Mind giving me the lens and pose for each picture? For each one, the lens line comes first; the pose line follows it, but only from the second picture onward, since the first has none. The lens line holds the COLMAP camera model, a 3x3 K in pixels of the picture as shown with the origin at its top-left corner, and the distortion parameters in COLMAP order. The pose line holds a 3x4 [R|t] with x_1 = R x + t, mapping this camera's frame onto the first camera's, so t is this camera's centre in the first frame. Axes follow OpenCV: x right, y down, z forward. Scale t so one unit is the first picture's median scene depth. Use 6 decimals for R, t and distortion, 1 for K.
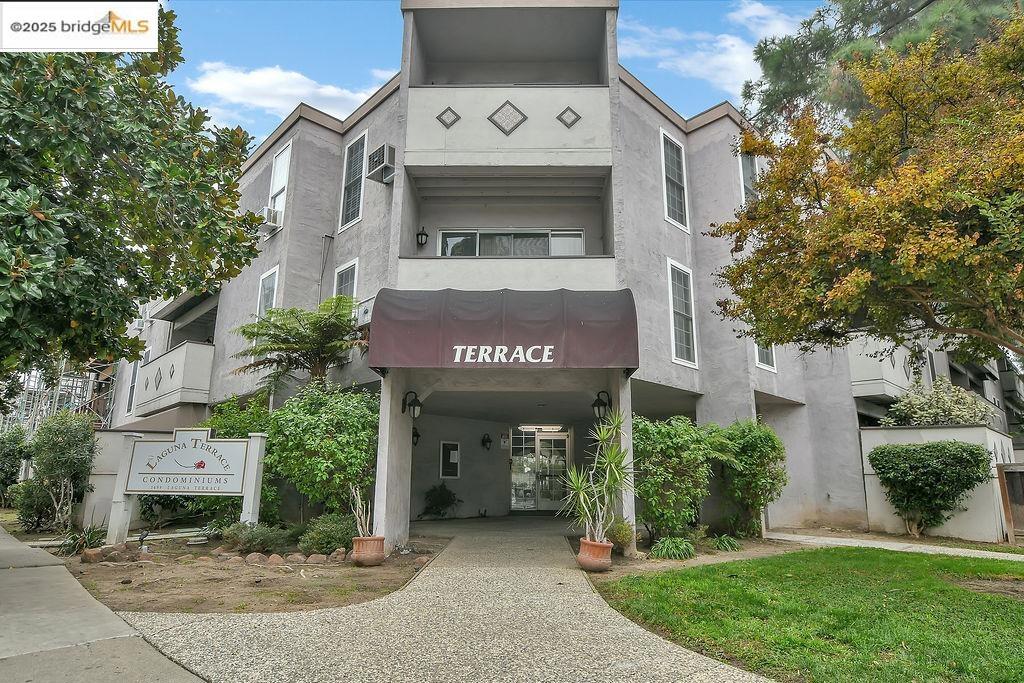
lens RADIAL K [[582.1, 0, 518.9], [0, 582.1, 346.2], [0, 0, 1]] dist [0.001063, 0.000340]
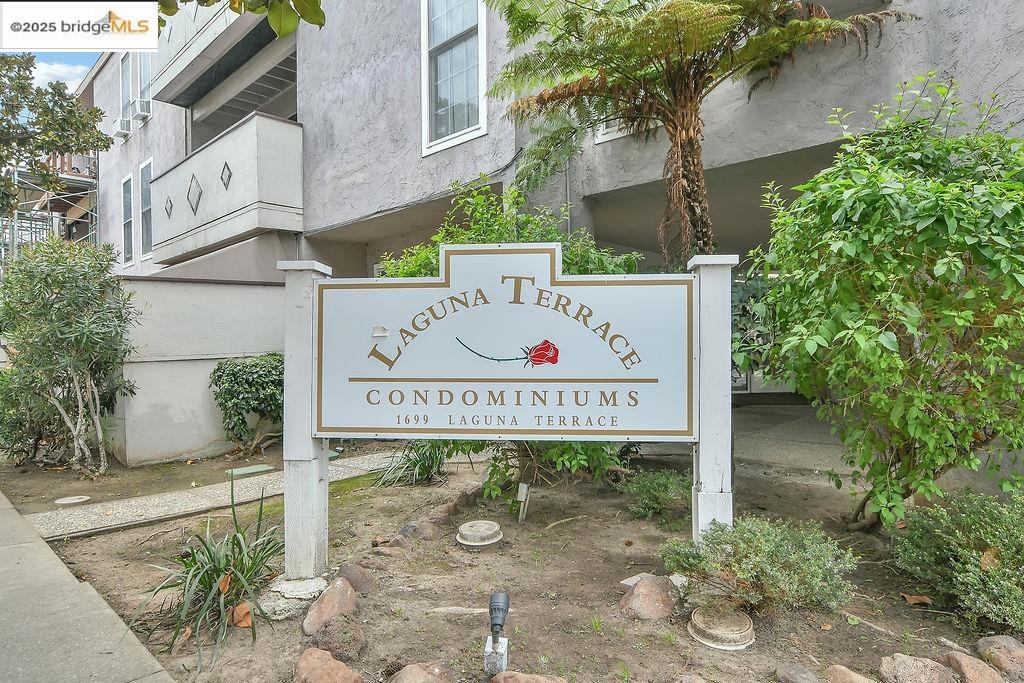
lens RADIAL K [[582.1, 0, 502.9], [0, 582.1, 342.4], [0, 0, 1]] dist [0.001063, 0.000340]
pose [[0.999255, -0.014741, 0.035656, -0.410713], [0.006331, 0.974255, 0.225361, 0.086450], [-0.038060, -0.224967, 0.973623, 0.478155]]
